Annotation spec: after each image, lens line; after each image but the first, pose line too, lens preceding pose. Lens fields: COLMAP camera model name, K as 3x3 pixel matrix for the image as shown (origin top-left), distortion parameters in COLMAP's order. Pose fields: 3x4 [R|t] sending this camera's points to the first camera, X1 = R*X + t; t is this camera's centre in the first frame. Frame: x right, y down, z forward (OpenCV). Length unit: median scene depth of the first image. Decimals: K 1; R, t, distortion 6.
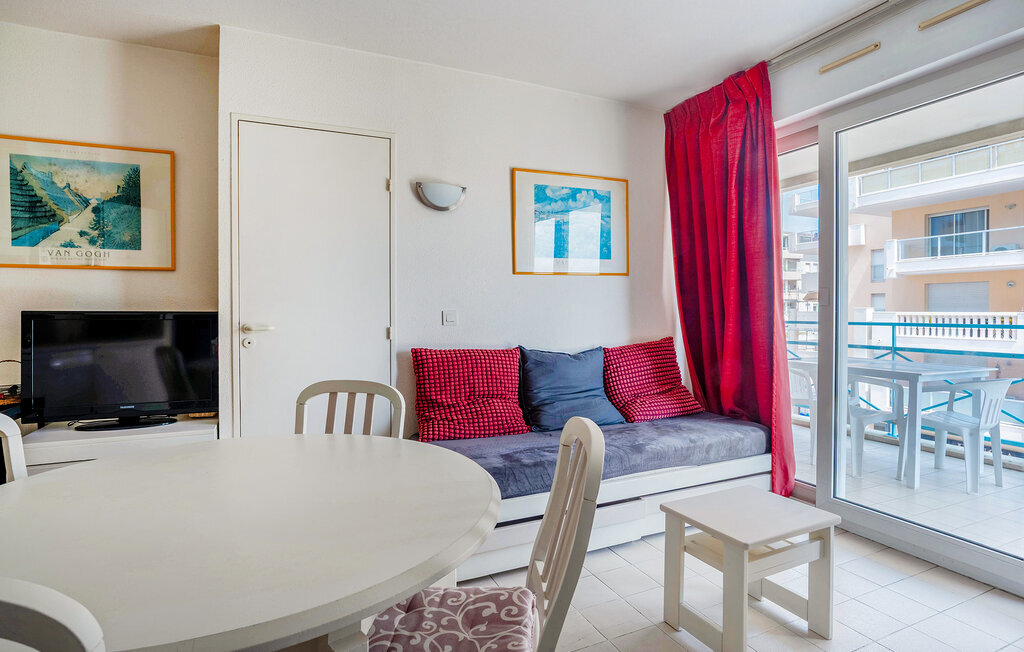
lens RADIAL K [[529.6, 0, 514.9], [0, 529.6, 313.9], [0, 0, 1]] dist [-0.045210, 0.019604]
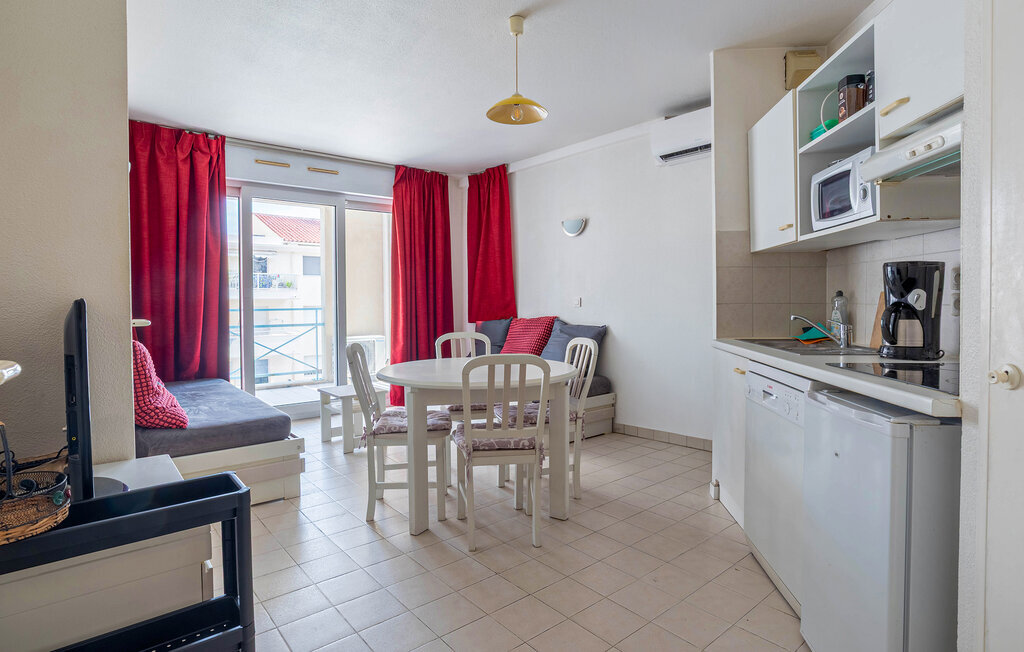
lens RADIAL K [[529.6, 0, 514.9], [0, 529.6, 313.9], [0, 0, 1]] dist [-0.045210, 0.019604]
pose [[-0.276607, -0.017194, 0.960829, -1.359338], [0.013075, 0.999680, 0.021654, 0.013517], [-0.960894, 0.018552, -0.276294, 0.681425]]
